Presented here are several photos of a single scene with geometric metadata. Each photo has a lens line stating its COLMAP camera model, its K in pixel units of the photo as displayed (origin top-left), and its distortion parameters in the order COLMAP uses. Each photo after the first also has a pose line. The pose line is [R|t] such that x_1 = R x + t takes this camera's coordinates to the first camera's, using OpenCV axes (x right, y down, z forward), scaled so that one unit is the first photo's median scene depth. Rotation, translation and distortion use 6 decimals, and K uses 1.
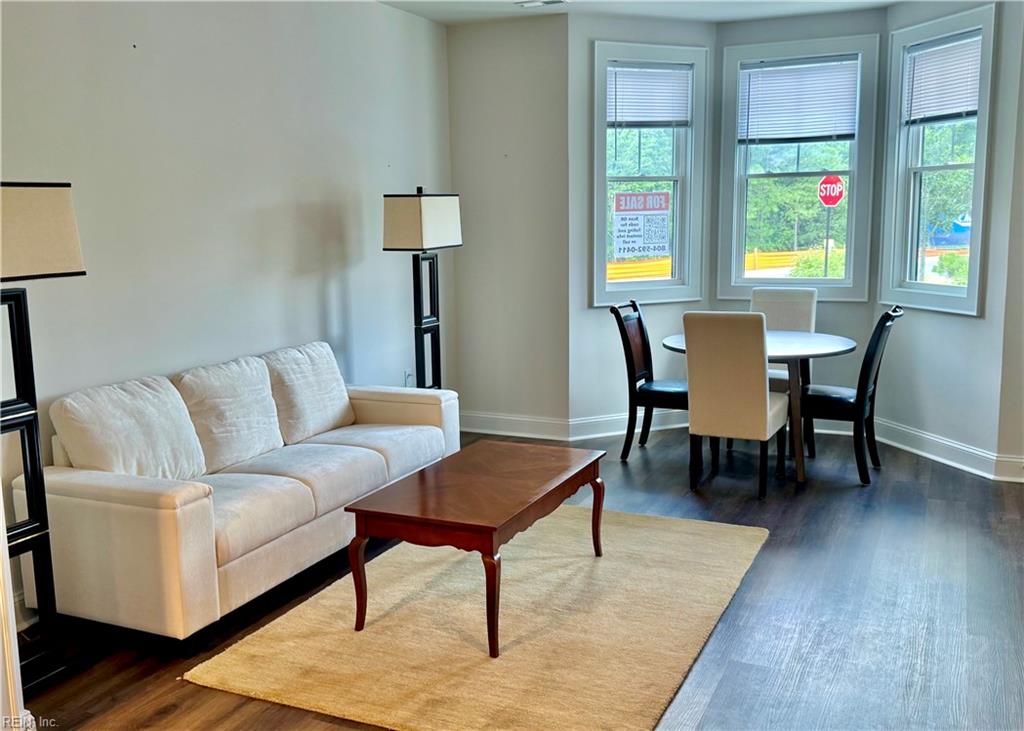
lens RADIAL K [[957.4, 0, 515.9], [0, 957.4, 367.9], [0, 0, 1]] dist [0.070241, 0.000000]
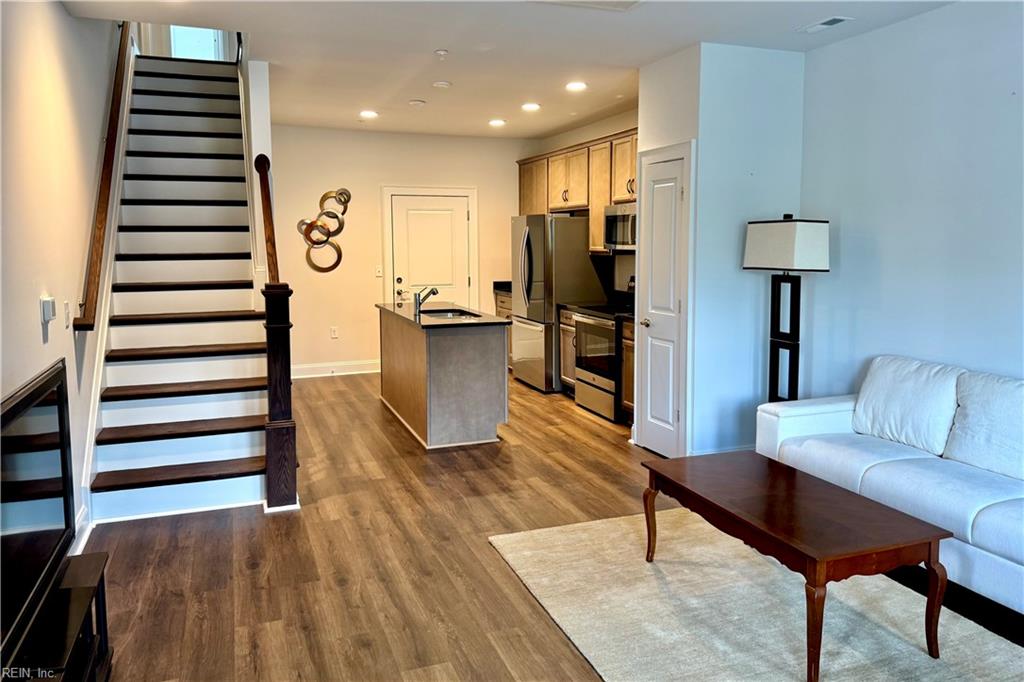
lens RADIAL K [[730.3, 0, 504.0], [0, 730.3, 303.2], [0, 0, 1]] dist [0.051500, -0.070810]
pose [[-0.710873, 0.075266, -0.699282, 0.530720], [-0.105841, 0.971486, 0.212160, -0.162100], [0.695311, 0.224831, -0.682637, 0.944309]]
